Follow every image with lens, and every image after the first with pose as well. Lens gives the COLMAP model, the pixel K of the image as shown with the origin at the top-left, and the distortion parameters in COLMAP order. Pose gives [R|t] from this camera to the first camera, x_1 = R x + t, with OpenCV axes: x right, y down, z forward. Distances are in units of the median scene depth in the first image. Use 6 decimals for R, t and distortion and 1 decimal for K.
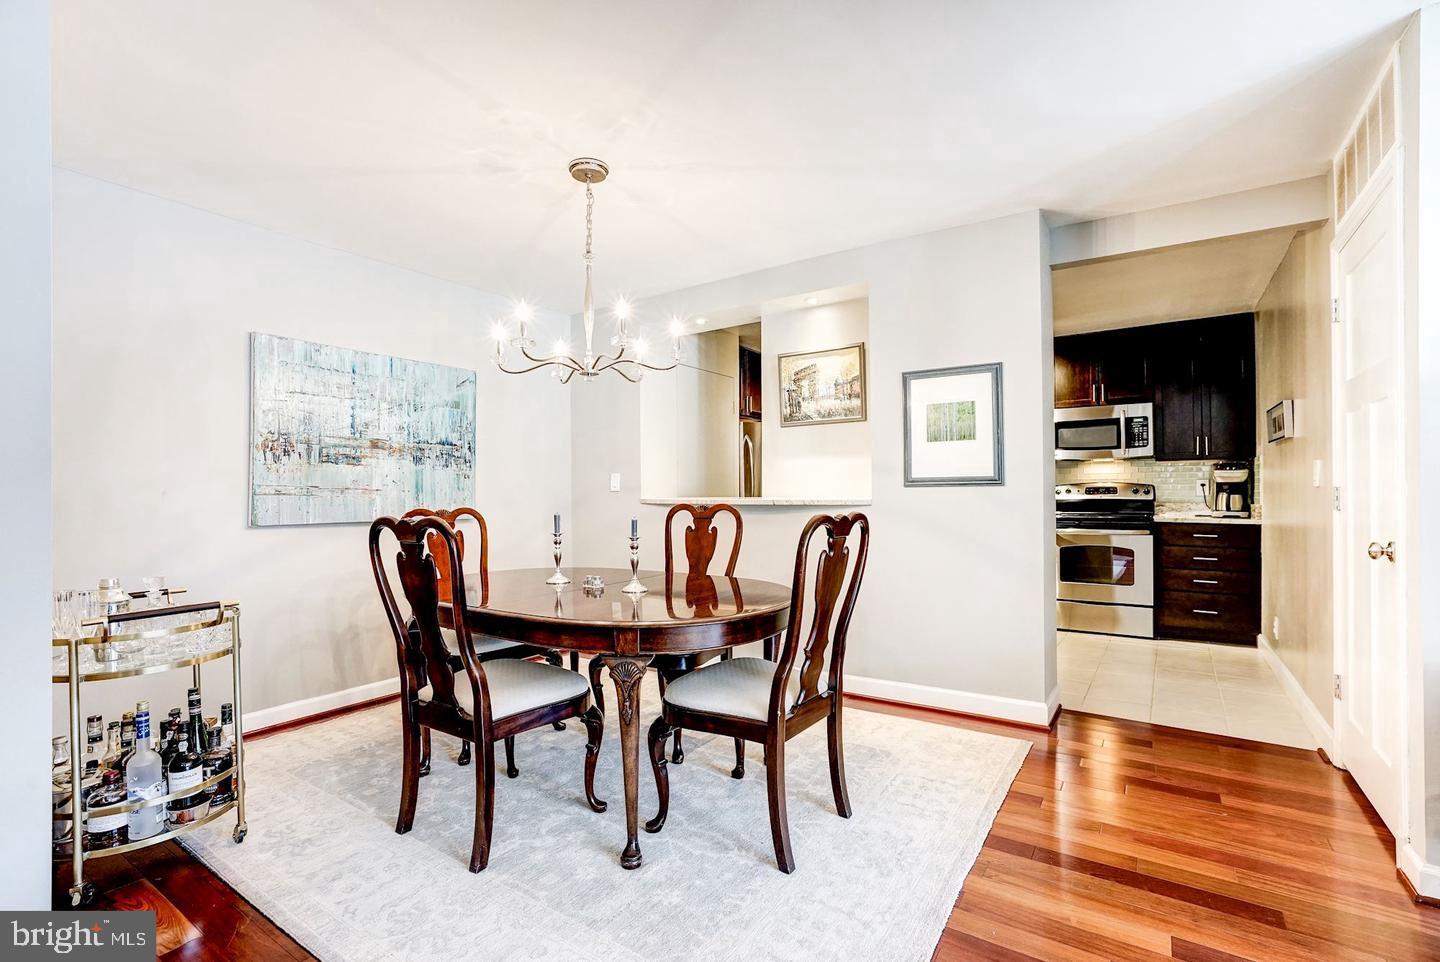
lens RADIAL K [[655.2, 0, 724.5], [0, 655.2, 487.1], [0, 0, 1]] dist [0.002677, 0.000751]
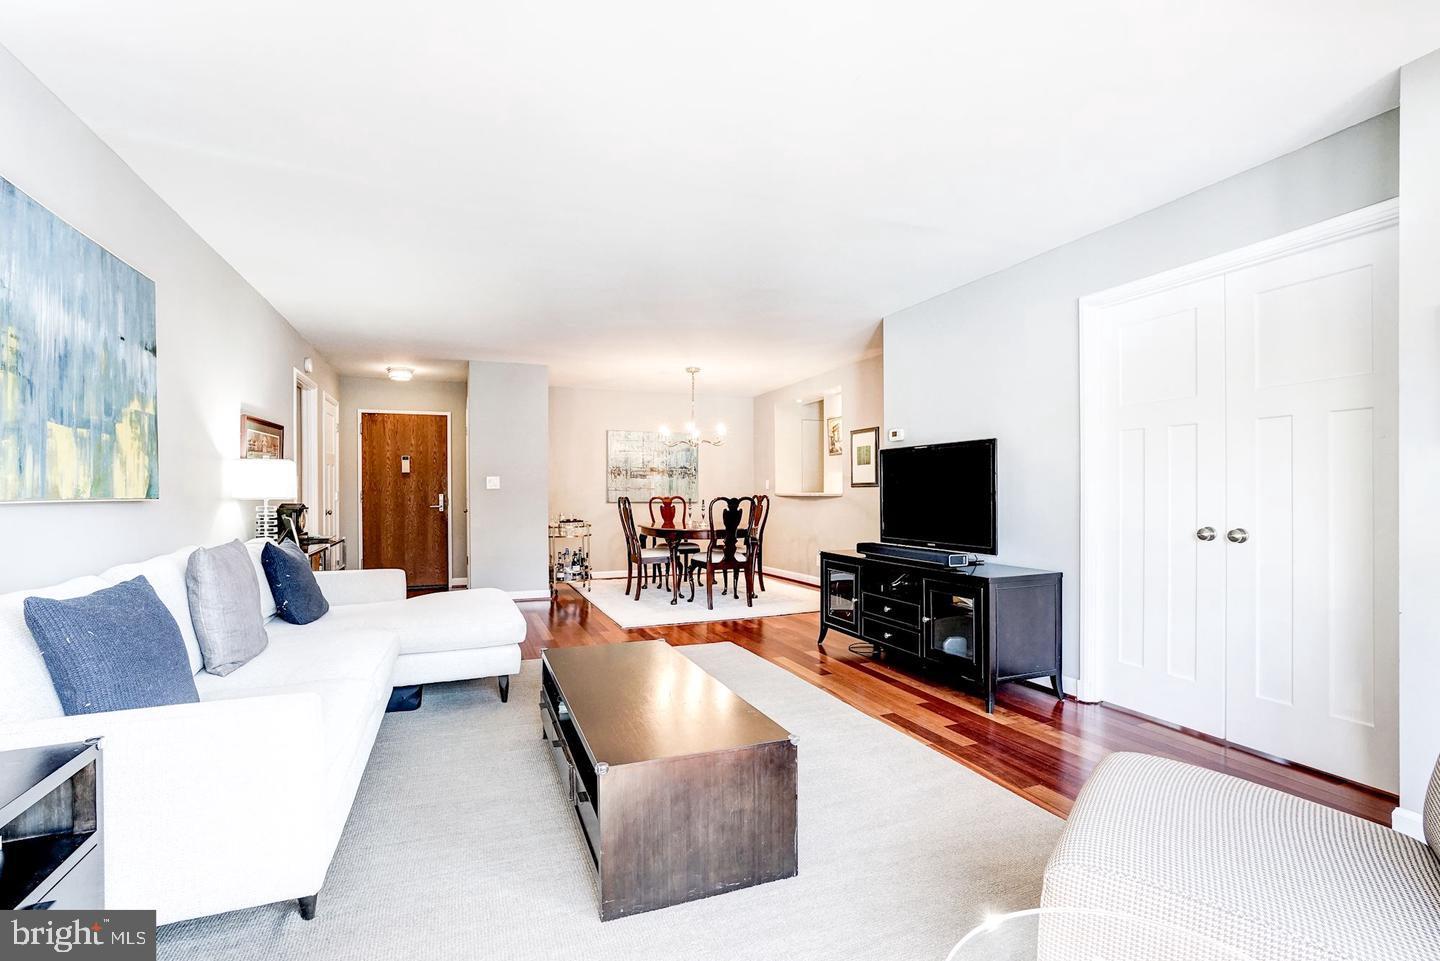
lens RADIAL K [[655.2, 0, 717.7], [0, 655.2, 487.6], [0, 0, 1]] dist [0.002677, 0.000751]
pose [[0.829495, 0.000221, -0.558514, 0.925485], [-0.001329, 0.999998, -0.001577, 0.003199], [0.558513, 0.002051, 0.829493, -0.783527]]
